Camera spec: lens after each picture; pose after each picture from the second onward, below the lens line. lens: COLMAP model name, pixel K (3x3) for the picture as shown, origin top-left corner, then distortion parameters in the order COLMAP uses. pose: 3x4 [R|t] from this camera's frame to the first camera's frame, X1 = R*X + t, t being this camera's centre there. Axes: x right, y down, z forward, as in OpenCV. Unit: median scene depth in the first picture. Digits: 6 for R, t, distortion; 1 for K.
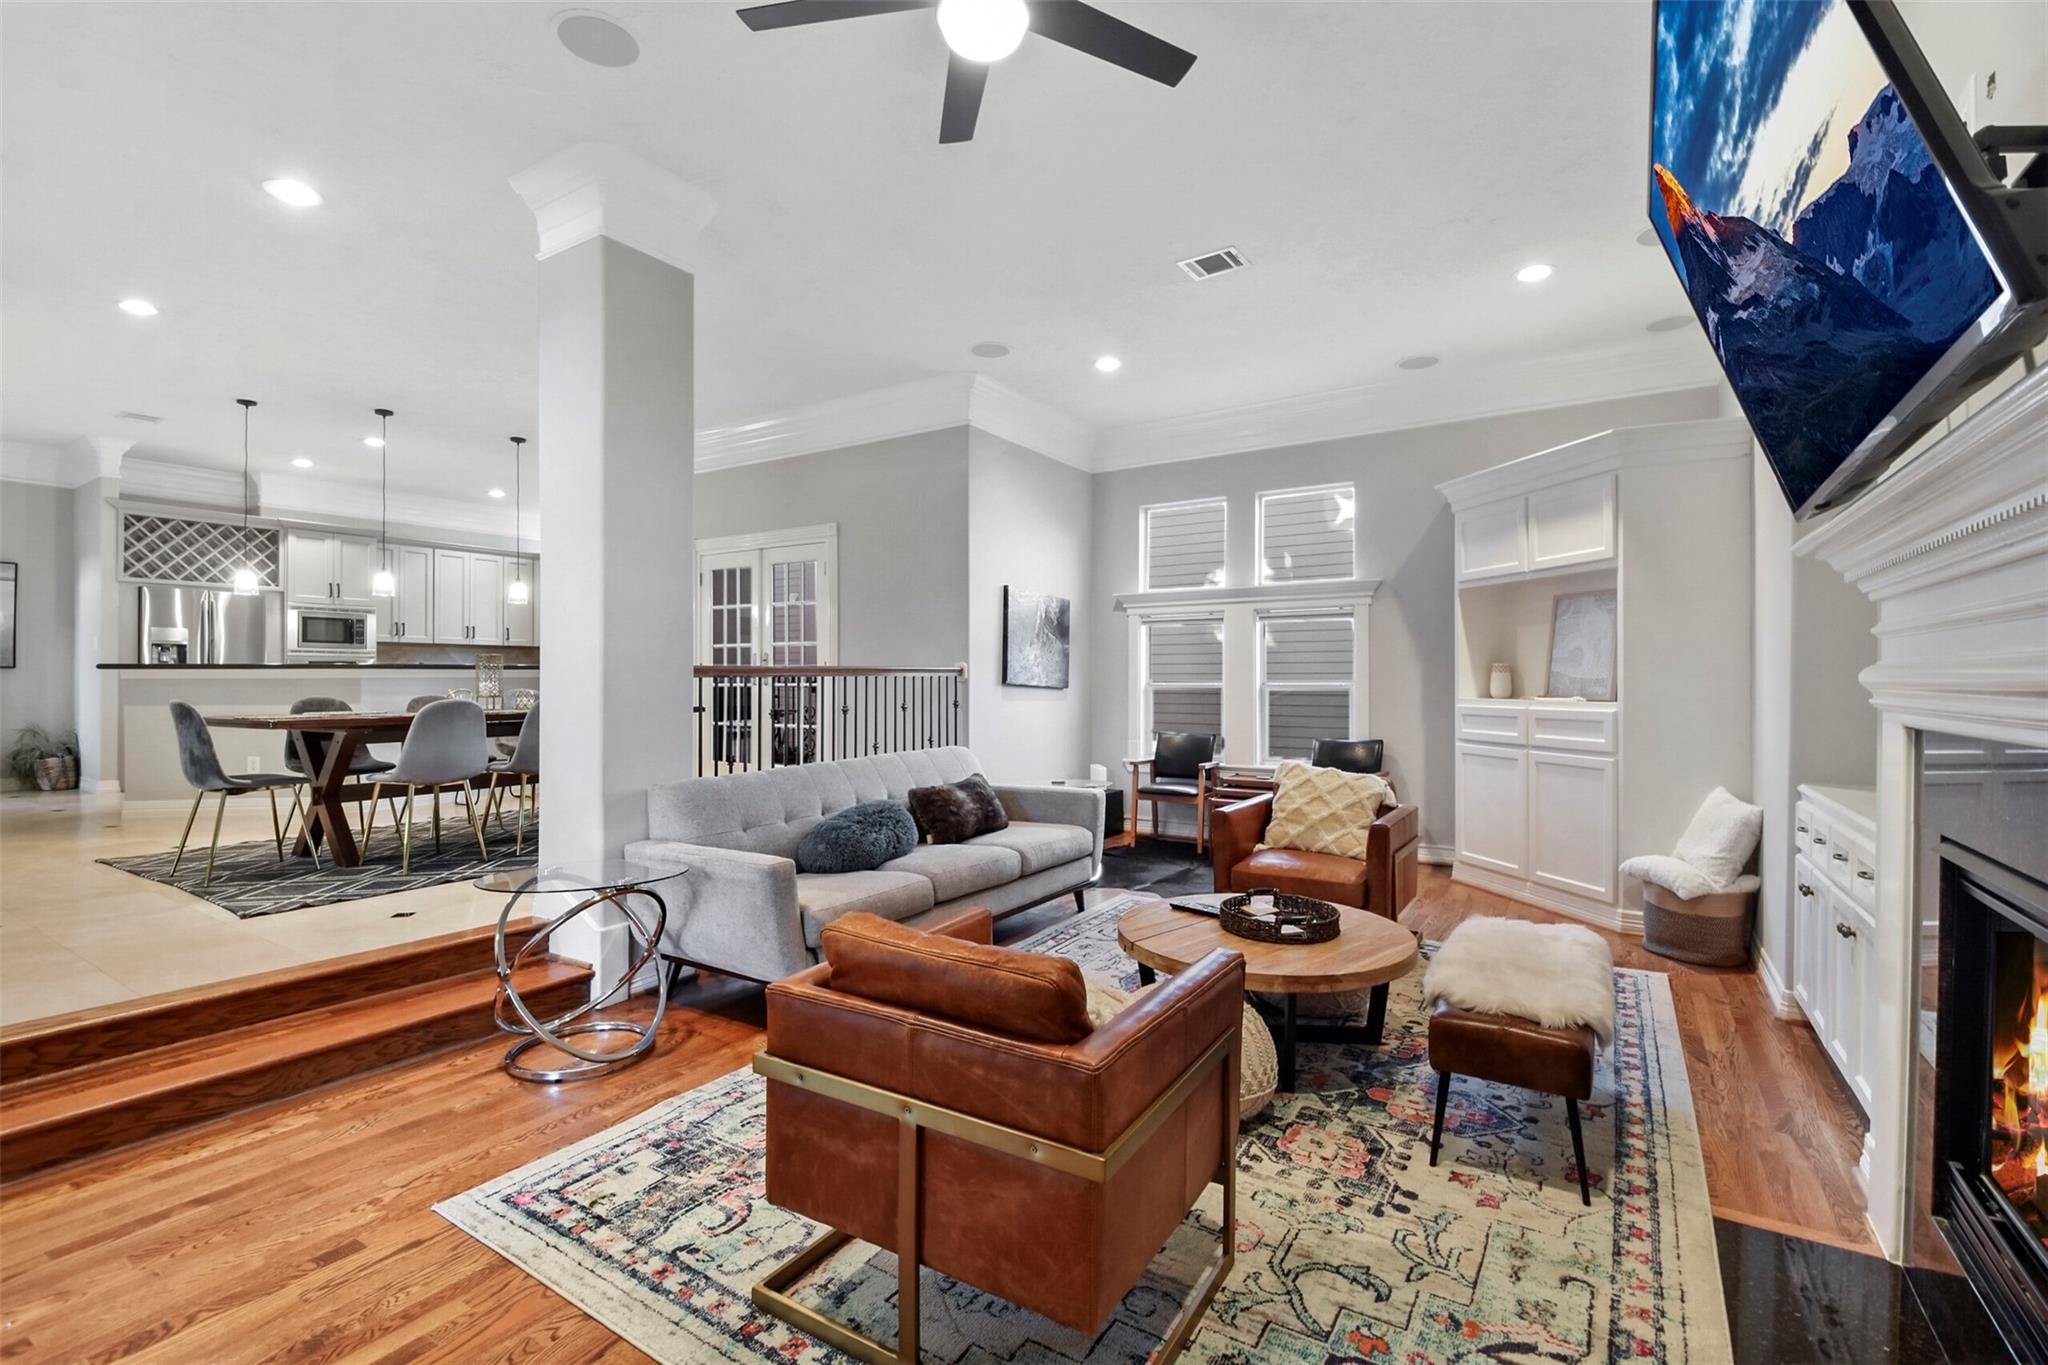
lens RADIAL K [[925.0, 0, 1024.4], [0, 925.0, 678.1], [0, 0, 1]] dist [0.032247, -0.000776]
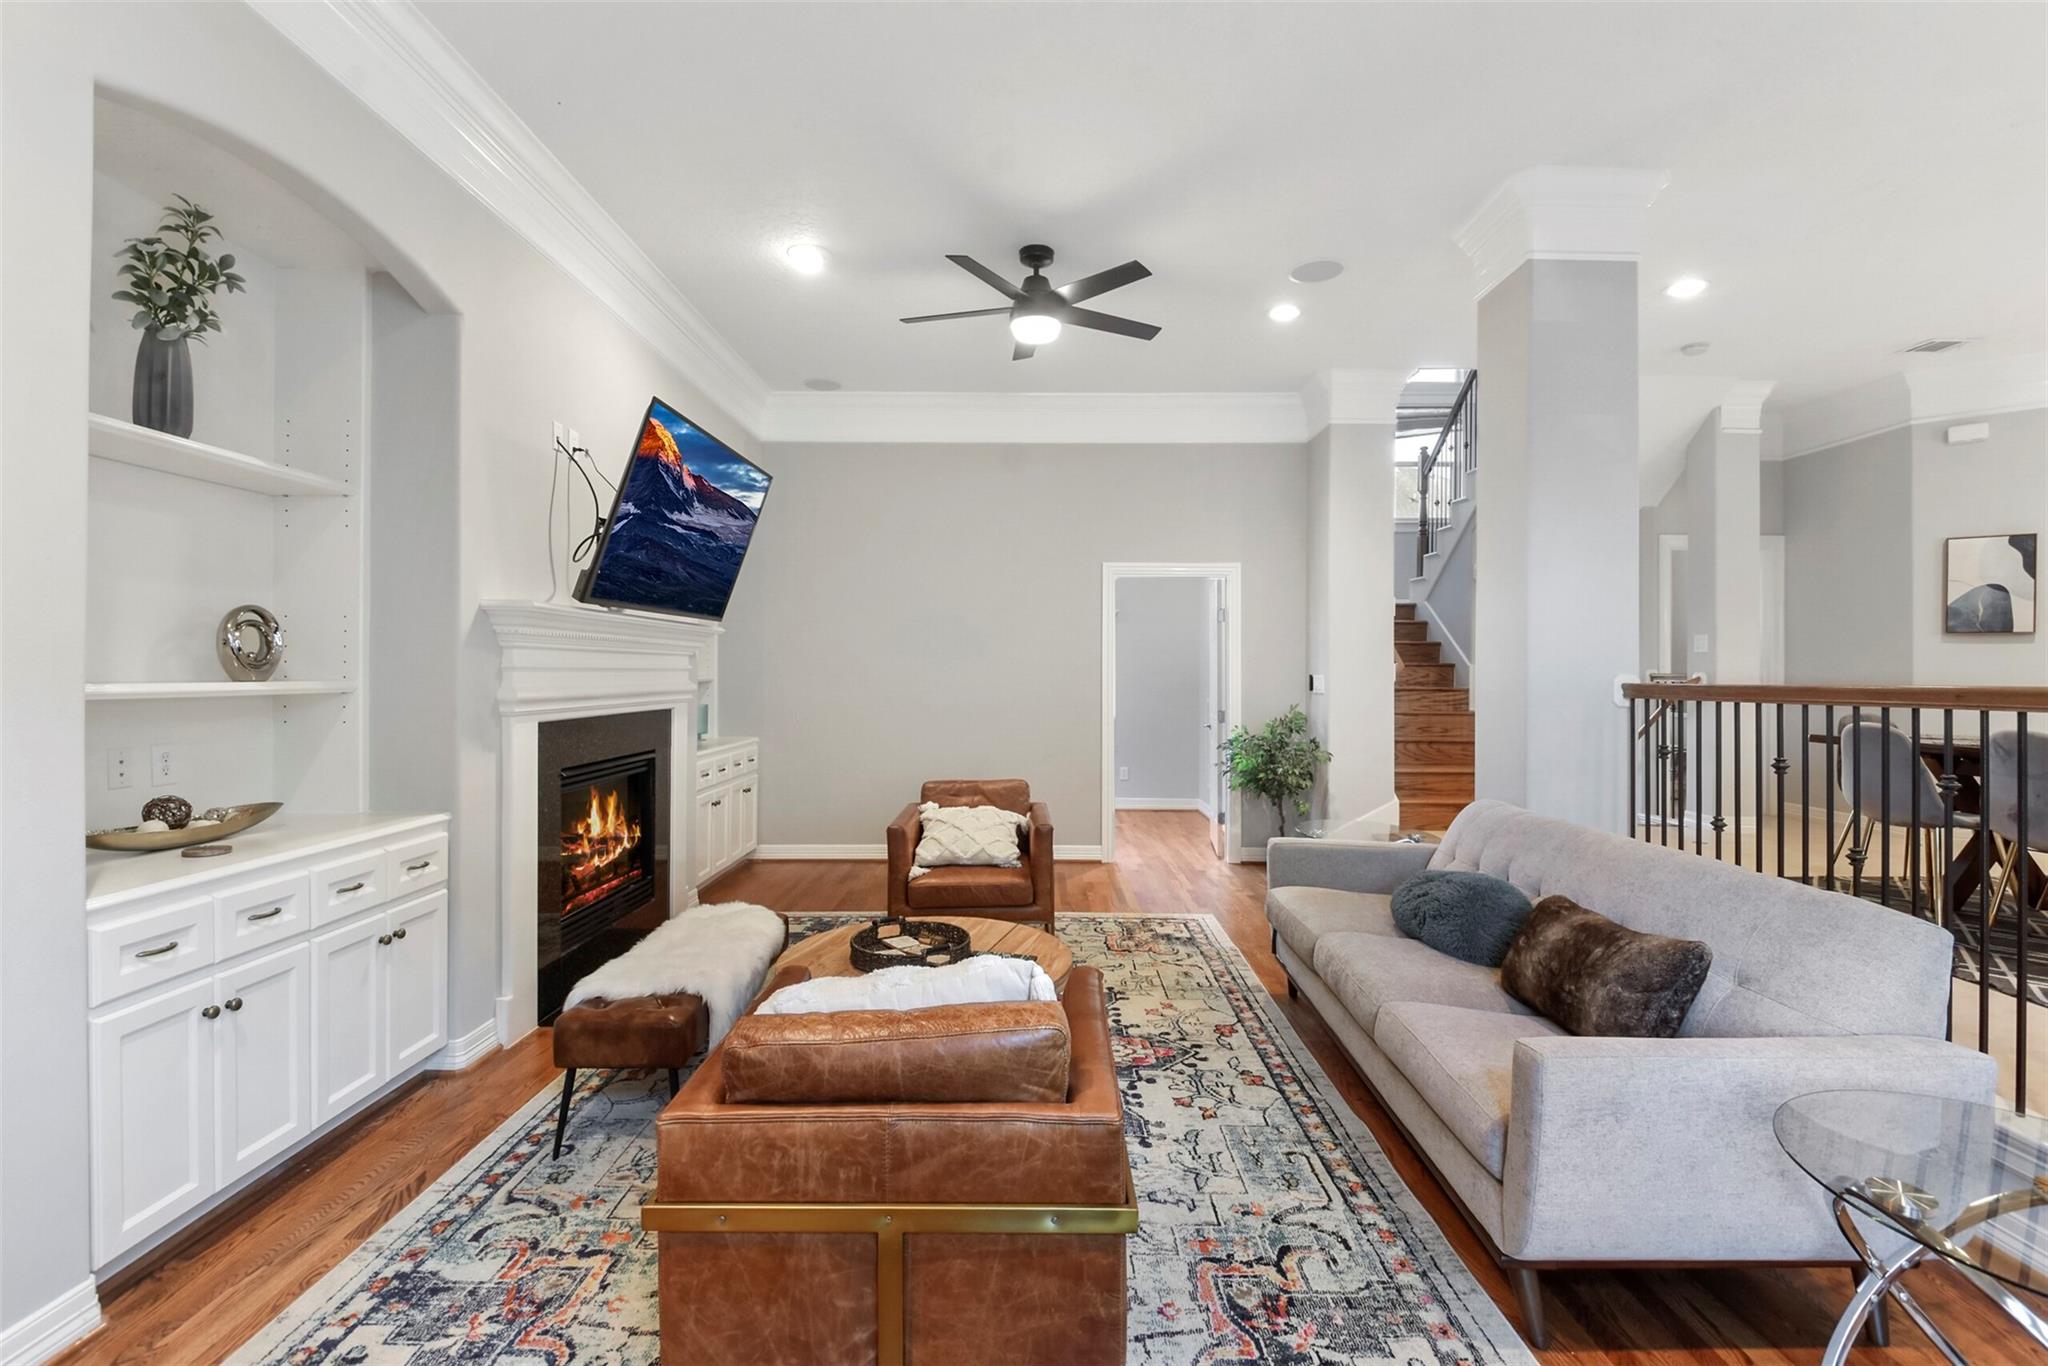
lens RADIAL K [[925.0, 0, 1022.3], [0, 925.0, 675.8], [0, 0, 1]] dist [0.032247, -0.000776]
pose [[-0.855056, 0.000008, -0.518535, 0.500766], [-0.002805, 0.999985, 0.004640, -0.021144], [0.518528, 0.005422, -0.855044, 1.400625]]
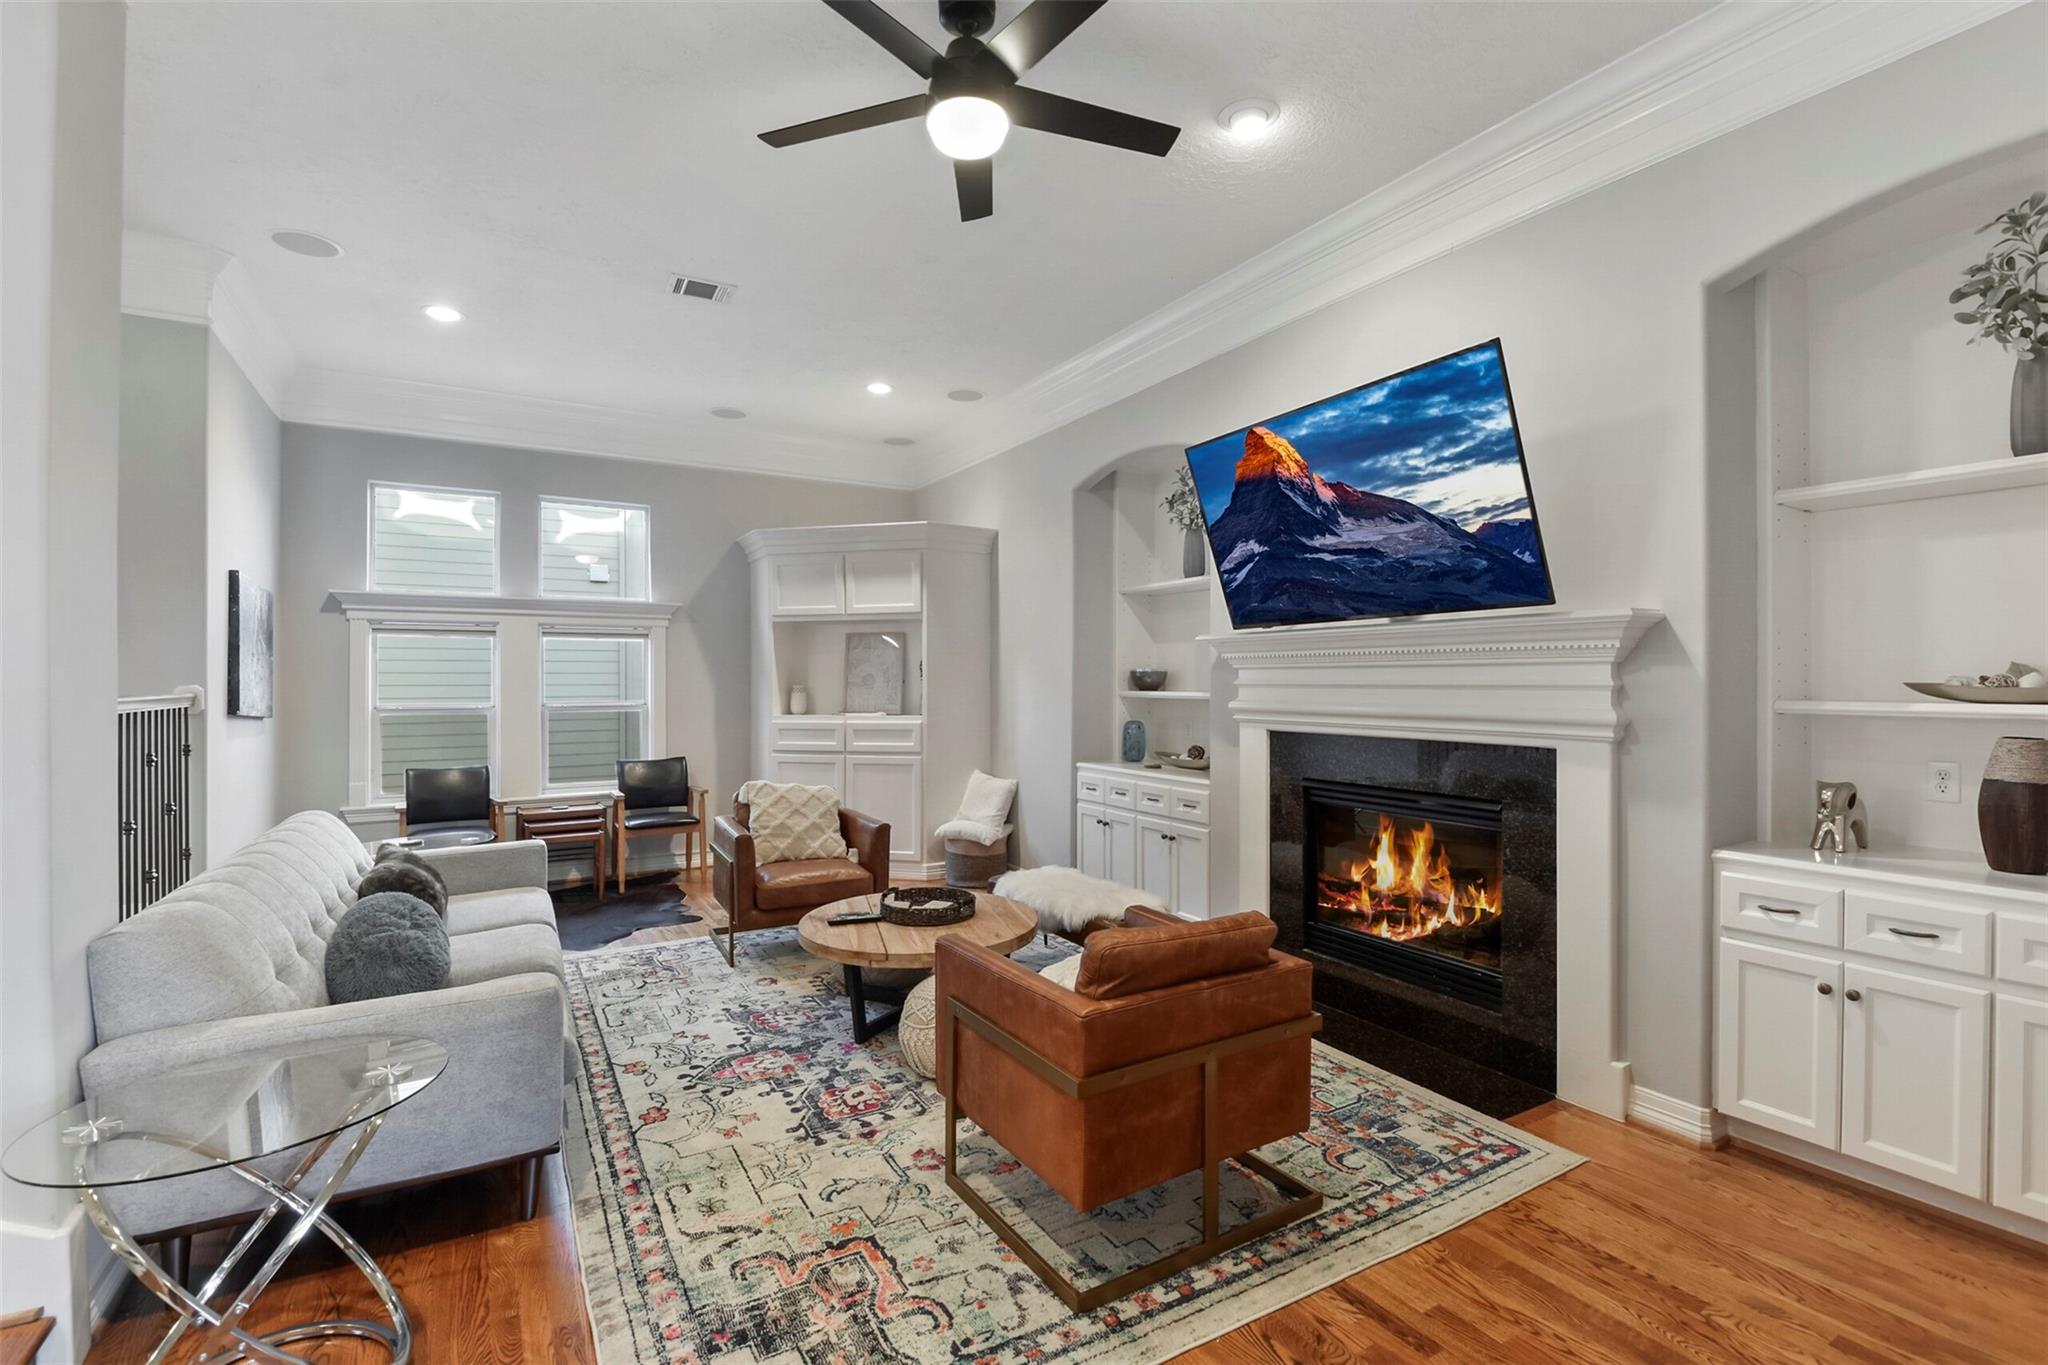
lens RADIAL K [[925.0, 0, 1031.0], [0, 925.0, 683.9], [0, 0, 1]] dist [0.032247, -0.000776]
pose [[0.462086, -0.004080, 0.886826, -0.551567], [0.001725, 0.999992, 0.003702, -0.028666], [-0.886834, -0.000181, 0.462089, 0.237749]]
